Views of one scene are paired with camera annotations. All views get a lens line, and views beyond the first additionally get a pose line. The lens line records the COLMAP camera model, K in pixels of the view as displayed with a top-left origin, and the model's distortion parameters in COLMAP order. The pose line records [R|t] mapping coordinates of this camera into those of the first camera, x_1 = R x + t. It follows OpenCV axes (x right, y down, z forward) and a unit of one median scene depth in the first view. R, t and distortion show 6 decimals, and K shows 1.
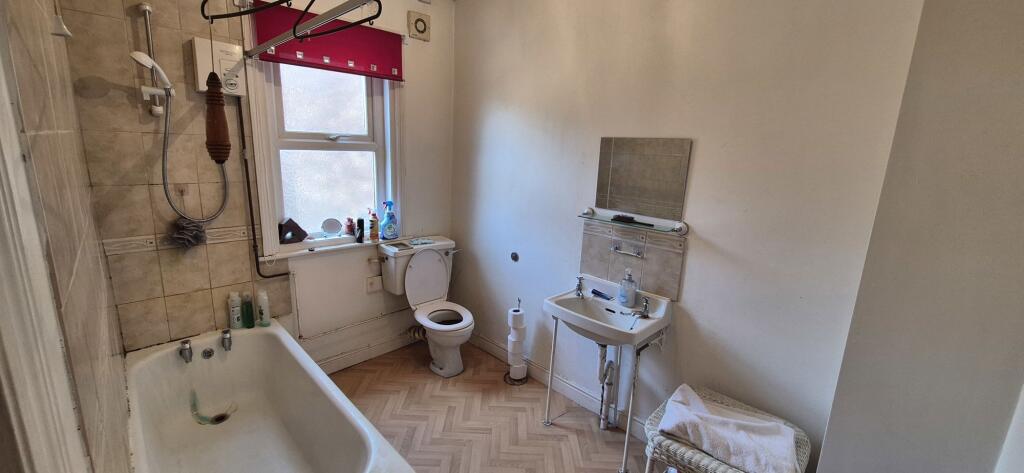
lens RADIAL K [[402.6, 0, 512.6], [0, 402.6, 233.7], [0, 0, 1]] dist [-0.000089, -0.000204]
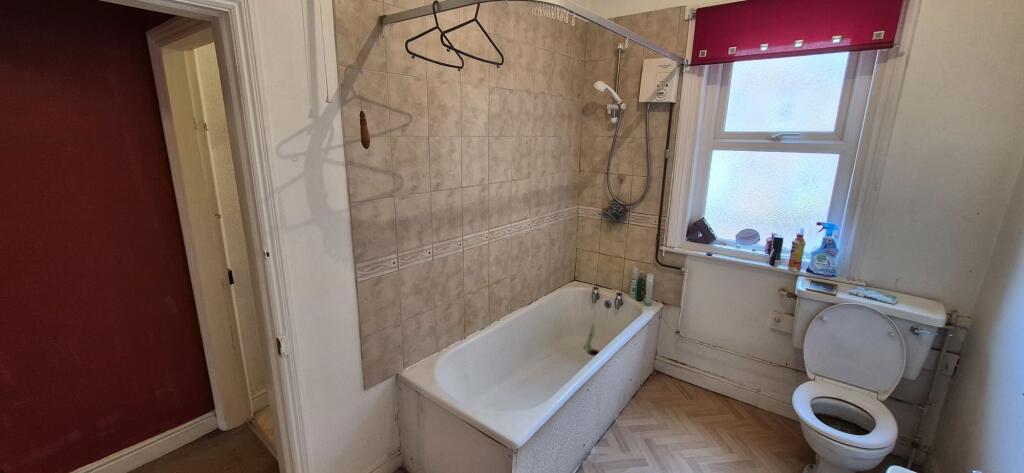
lens RADIAL K [[402.6, 0, 513.5], [0, 402.6, 232.5], [0, 0, 1]] dist [-0.000089, -0.000204]
pose [[0.120891, 0.200382, -0.972231, 0.391052], [-0.218845, 0.960696, 0.170792, -0.076040], [0.968242, 0.192121, 0.159992, 0.405298]]
